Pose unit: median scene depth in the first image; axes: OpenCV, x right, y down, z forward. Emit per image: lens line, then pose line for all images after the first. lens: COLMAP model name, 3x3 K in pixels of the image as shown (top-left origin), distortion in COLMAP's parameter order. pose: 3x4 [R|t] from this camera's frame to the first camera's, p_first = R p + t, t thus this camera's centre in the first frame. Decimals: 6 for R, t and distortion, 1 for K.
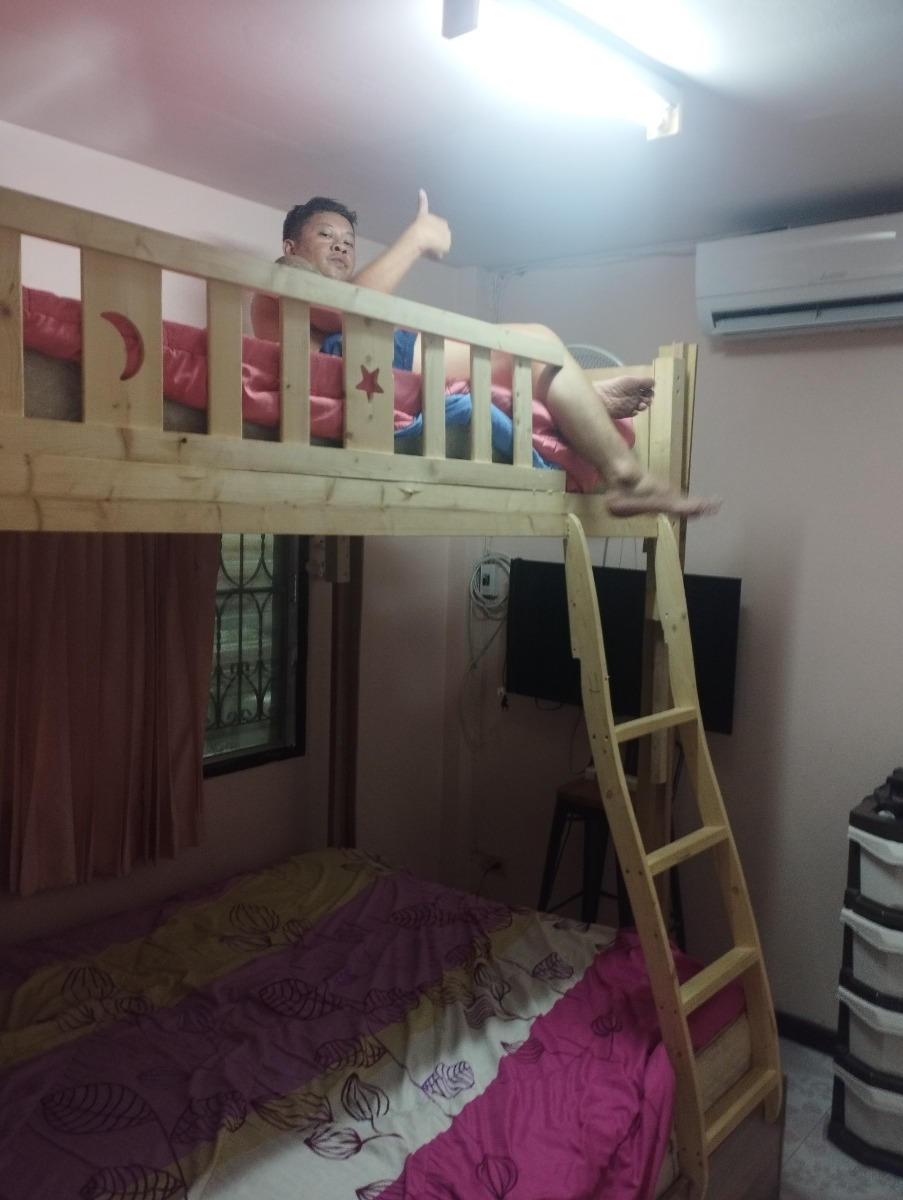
lens RADIAL K [[961.2, 0, 451.5], [0, 961.2, 600.0], [0, 0, 1]] dist [0.115486, -0.166155]
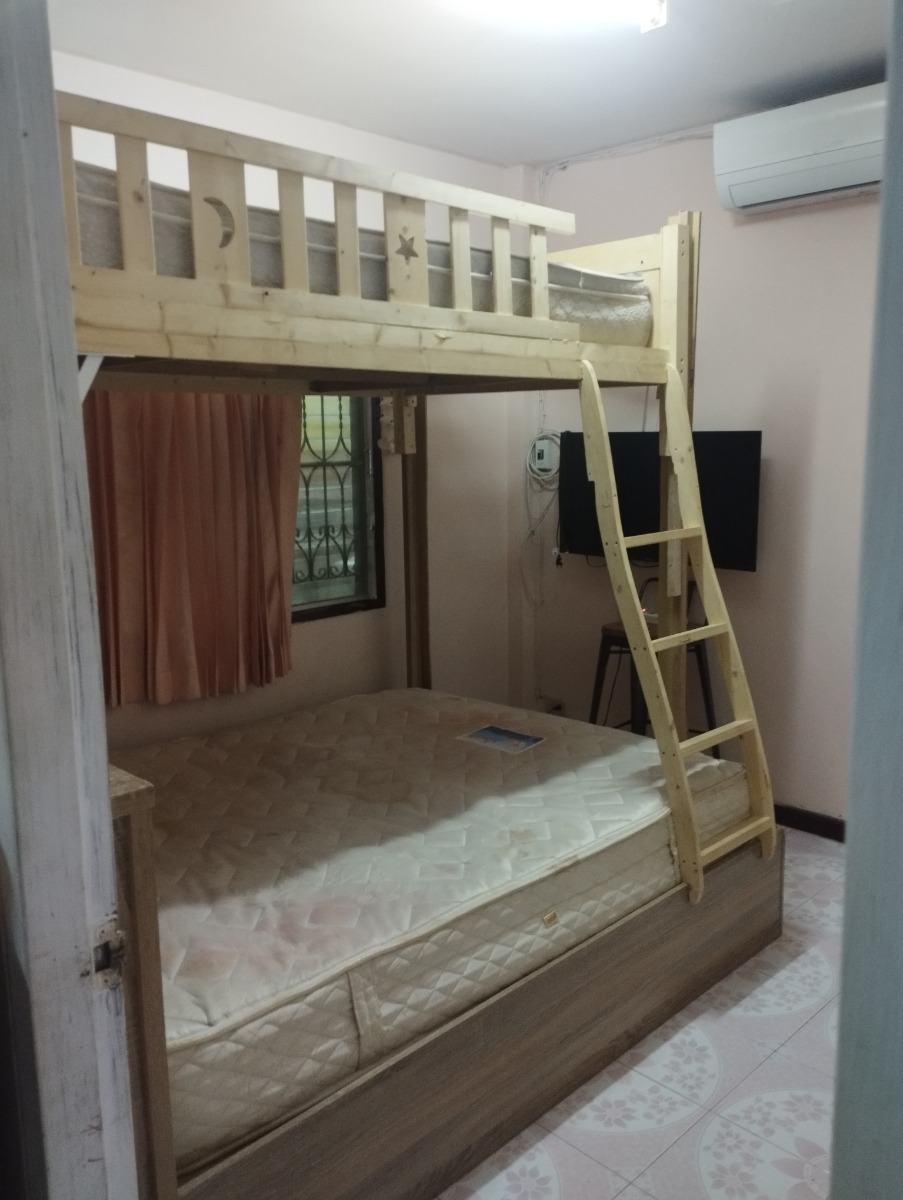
lens RADIAL K [[961.2, 0, 451.5], [0, 961.2, 600.0], [0, 0, 1]] dist [0.115486, -0.166155]
pose [[0.994686, -0.029664, -0.098588, 0.068915], [0.036541, 0.996968, 0.068698, 0.119616], [0.096252, -0.071935, 0.992754, -0.238097]]
